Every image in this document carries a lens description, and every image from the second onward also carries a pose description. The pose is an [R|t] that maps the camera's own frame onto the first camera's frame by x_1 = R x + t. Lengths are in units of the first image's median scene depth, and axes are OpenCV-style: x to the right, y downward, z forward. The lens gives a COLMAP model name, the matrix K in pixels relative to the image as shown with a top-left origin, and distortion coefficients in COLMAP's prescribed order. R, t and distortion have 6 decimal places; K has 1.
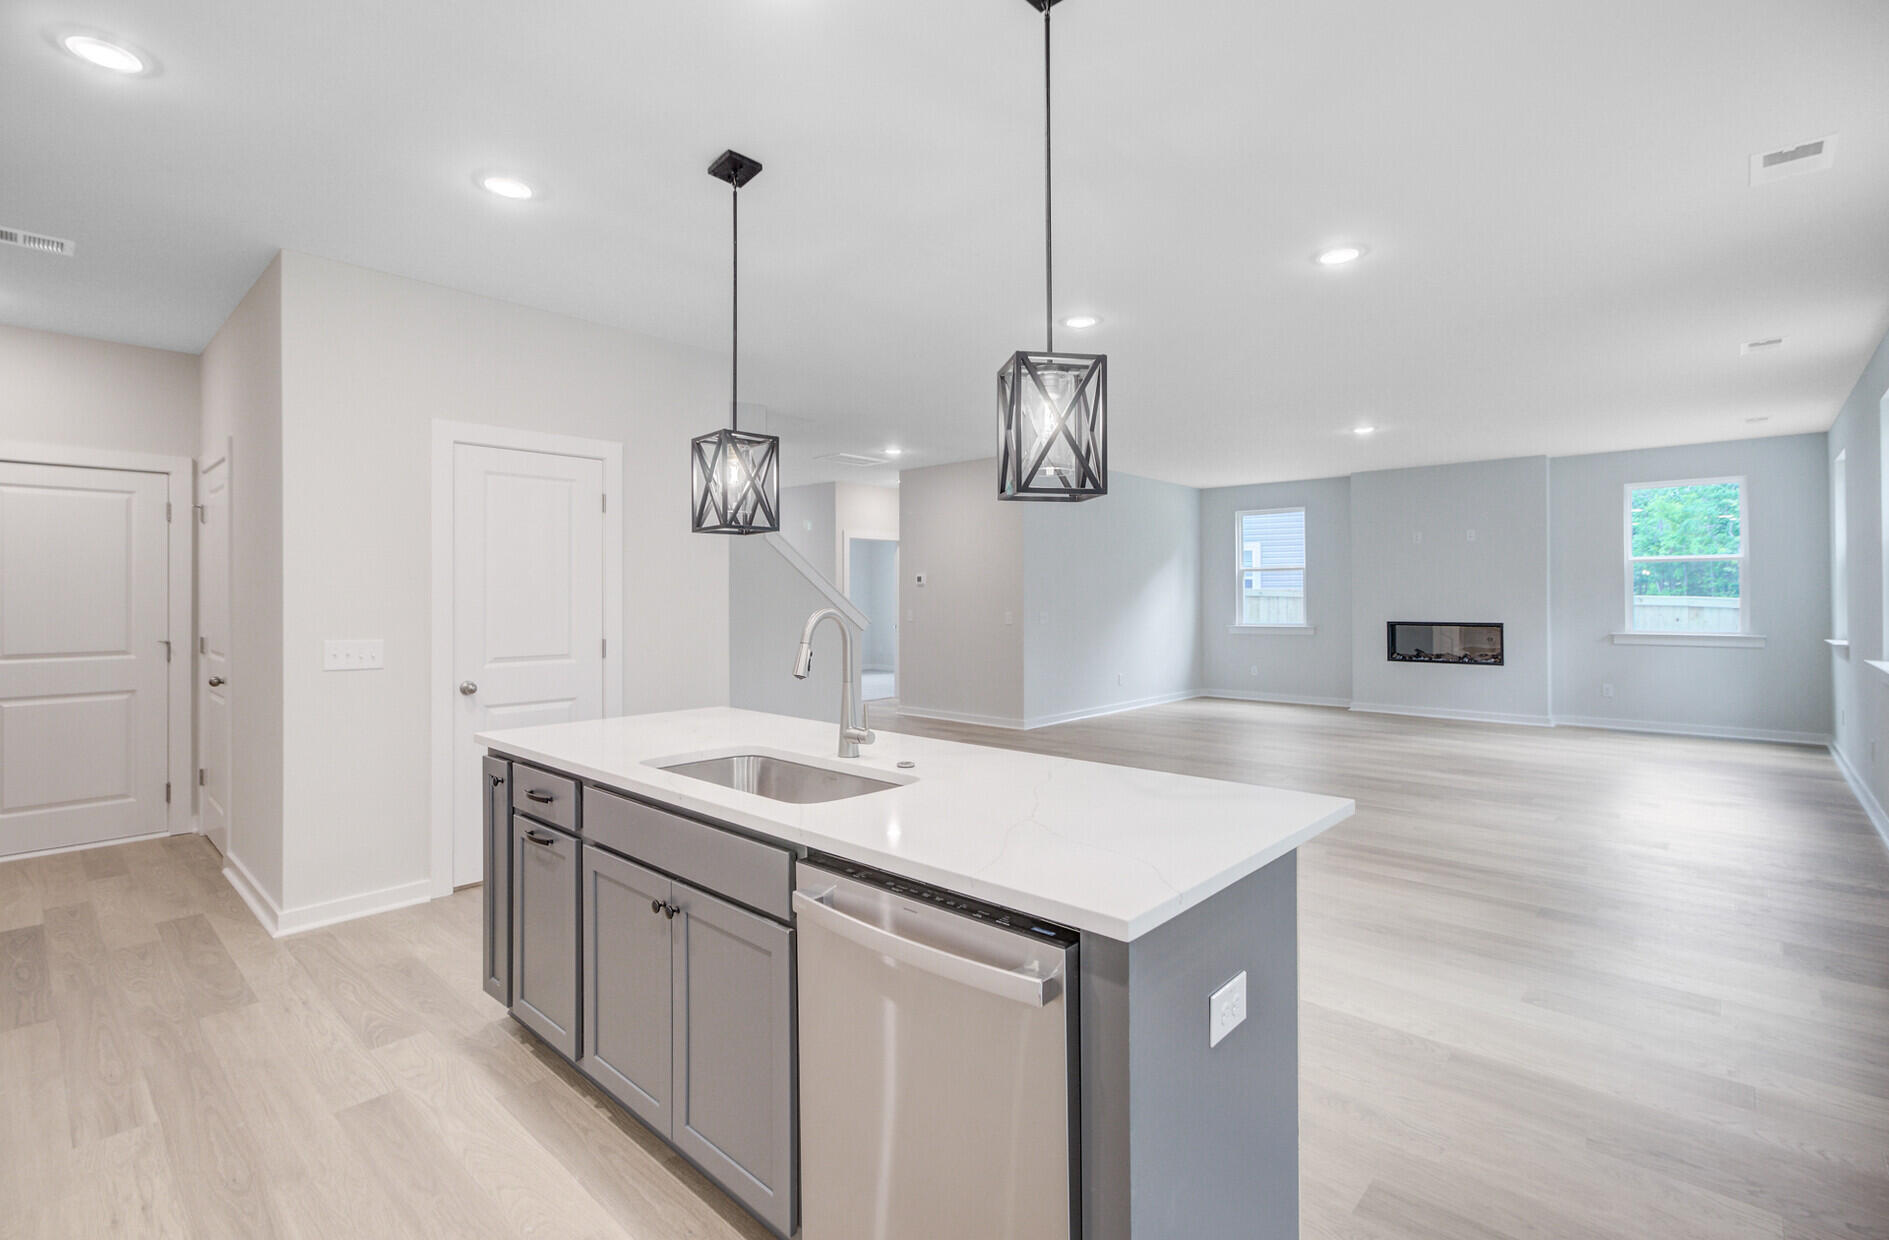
lens RADIAL K [[864.3, 0, 938.6], [0, 864.3, 602.2], [0, 0, 1]] dist [-0.001135, 0.000012]
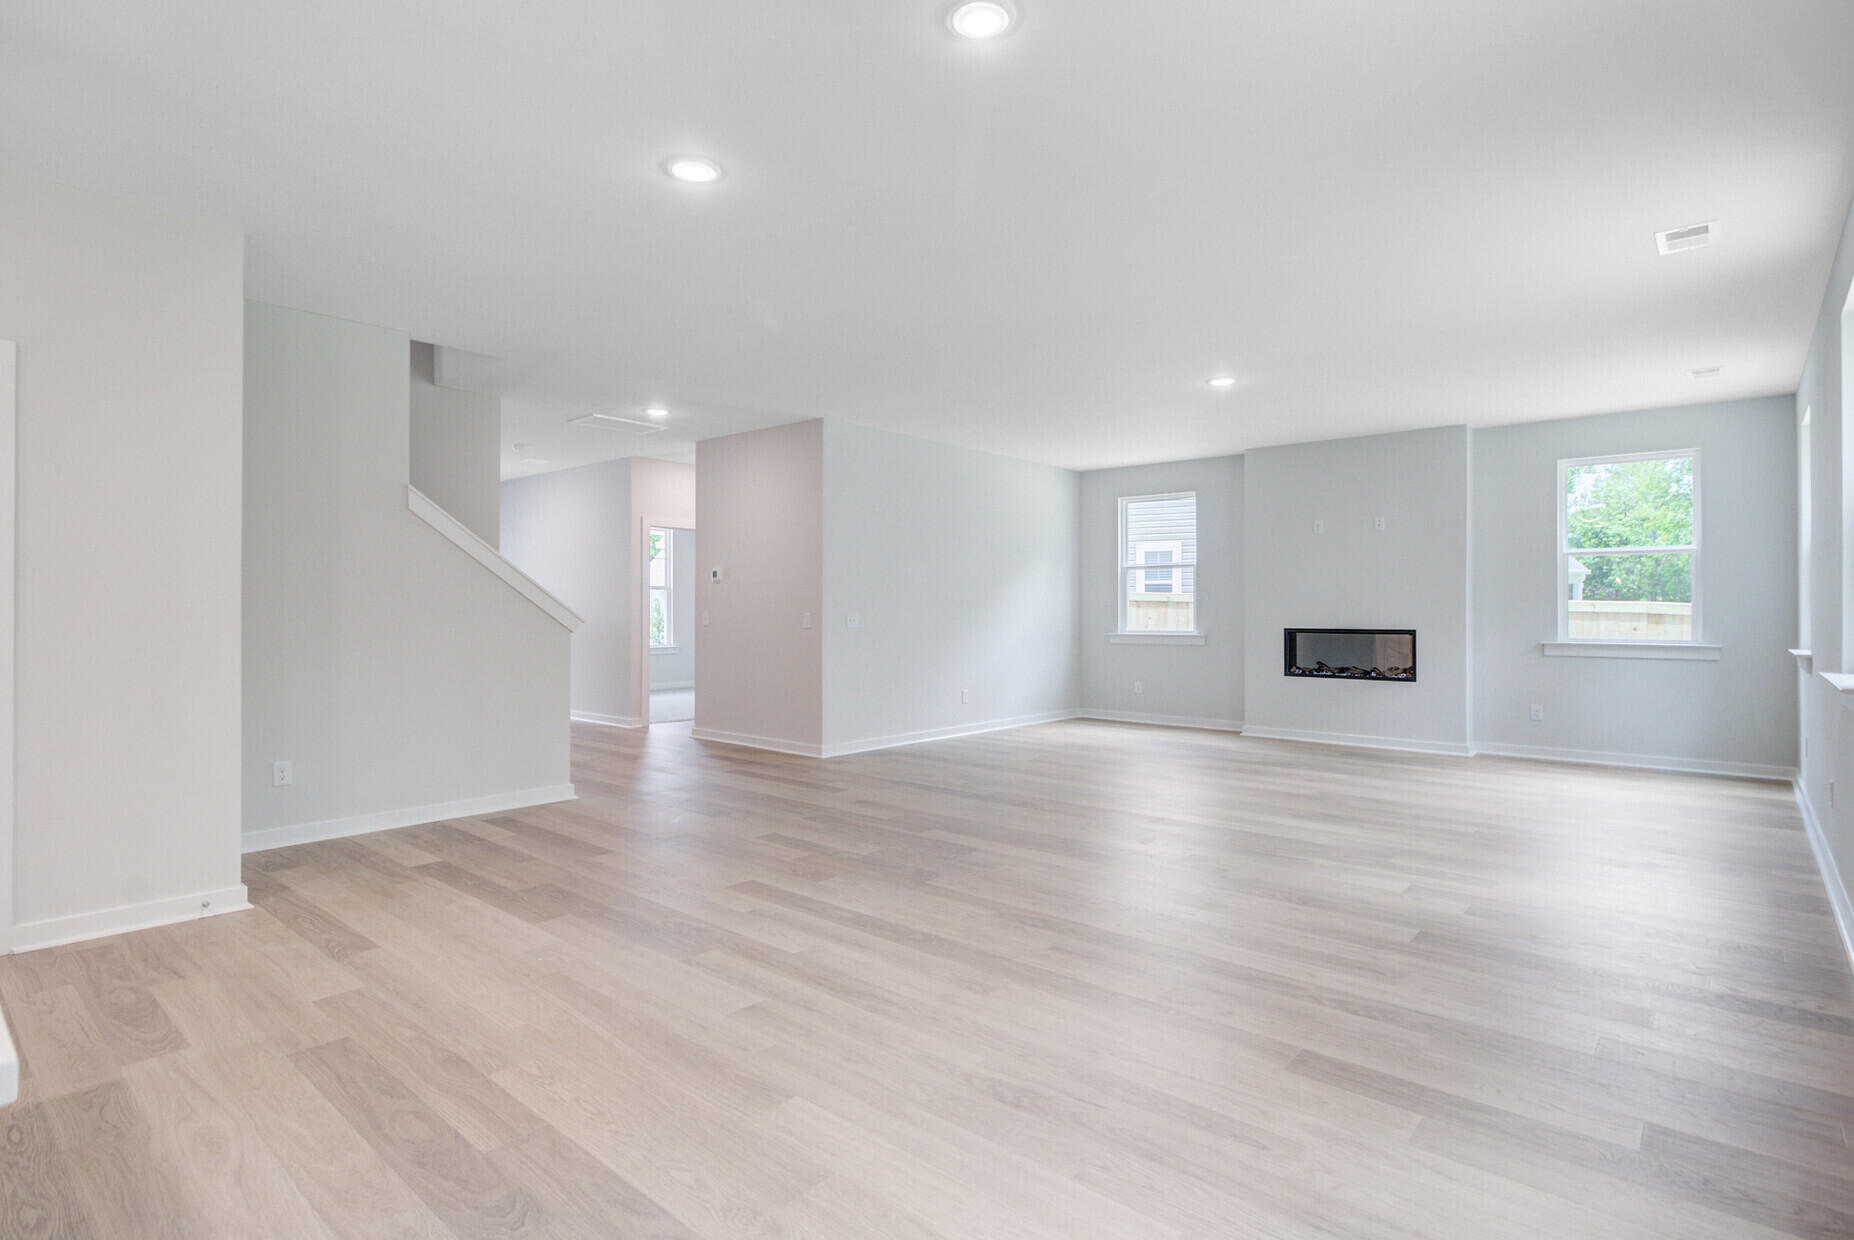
lens RADIAL K [[916.2, 0, 927.0], [0, 916.2, 620.0], [0, 0, 1]] dist [-0.006639, 0.000831]
pose [[0.999806, 0.004807, 0.019110, 0.173827], [-0.004891, 0.999979, 0.004331, 0.013344], [-0.019089, -0.004423, 0.999808, 0.139879]]
